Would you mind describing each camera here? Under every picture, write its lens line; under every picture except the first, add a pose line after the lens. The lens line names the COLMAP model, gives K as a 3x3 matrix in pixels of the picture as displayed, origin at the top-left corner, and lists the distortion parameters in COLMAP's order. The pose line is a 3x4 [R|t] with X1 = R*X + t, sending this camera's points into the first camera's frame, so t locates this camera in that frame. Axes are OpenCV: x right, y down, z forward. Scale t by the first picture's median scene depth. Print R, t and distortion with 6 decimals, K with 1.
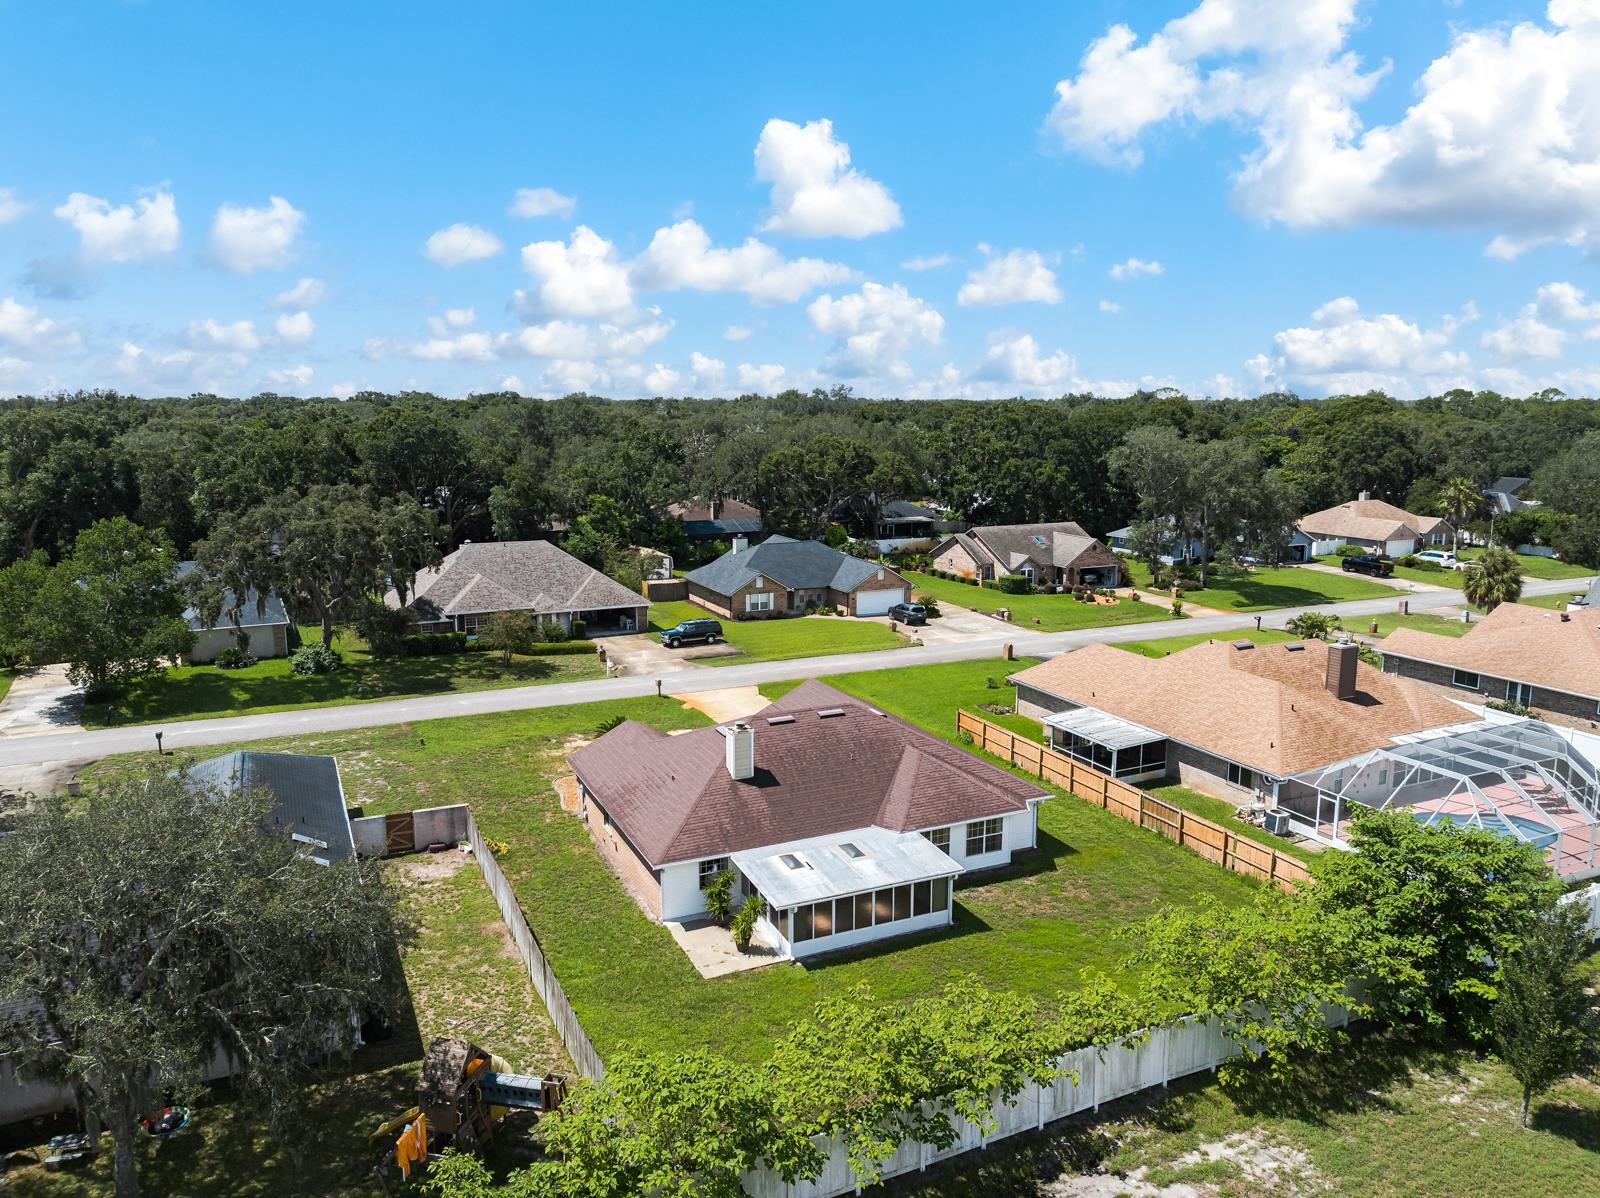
lens RADIAL K [[1125.0, 0, 801.8], [0, 1125.0, 595.5], [0, 0, 1]] dist [-0.028374, 0.014030]
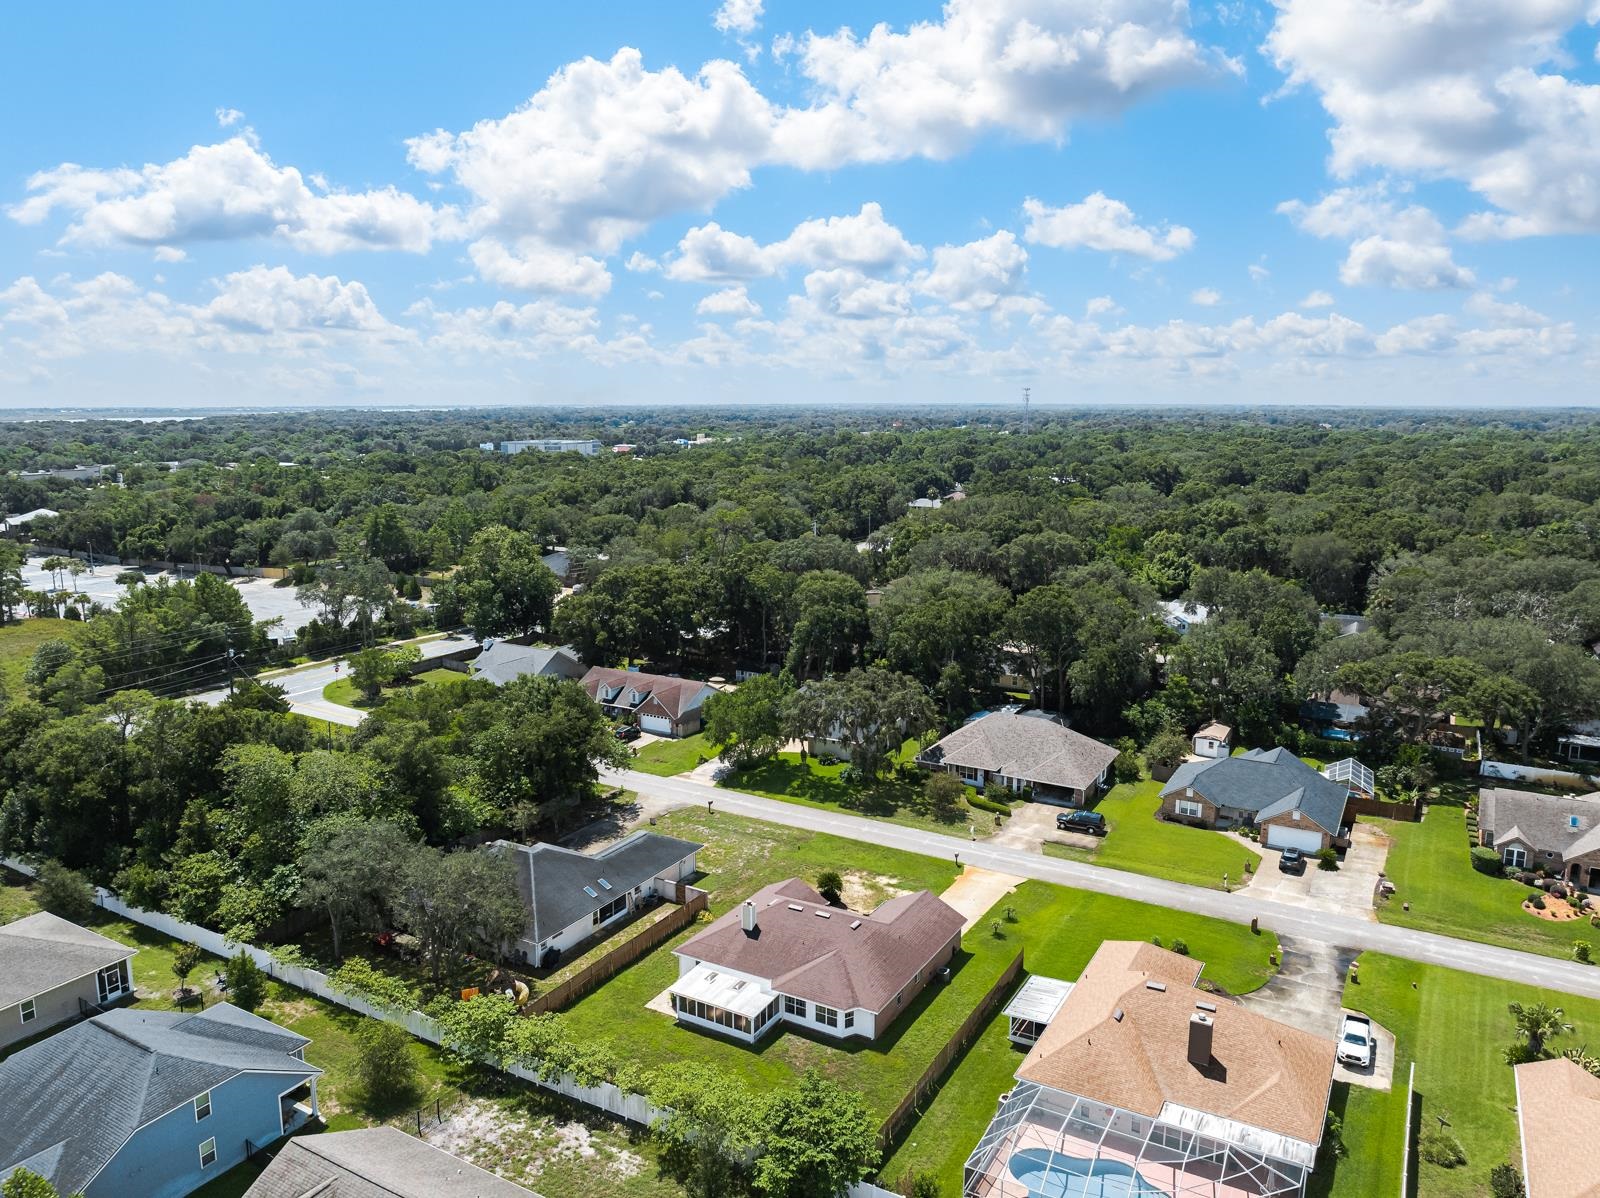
lens RADIAL K [[1121.2, 0, 807.1], [0, 1121.2, 593.9], [0, 0, 1]] dist [-0.032828, 0.020923]
pose [[0.576594, 0.138556, -0.805196, 0.933255], [-0.139657, 0.987726, 0.069959, -0.351331], [0.805006, 0.072113, 0.588867, -0.053843]]
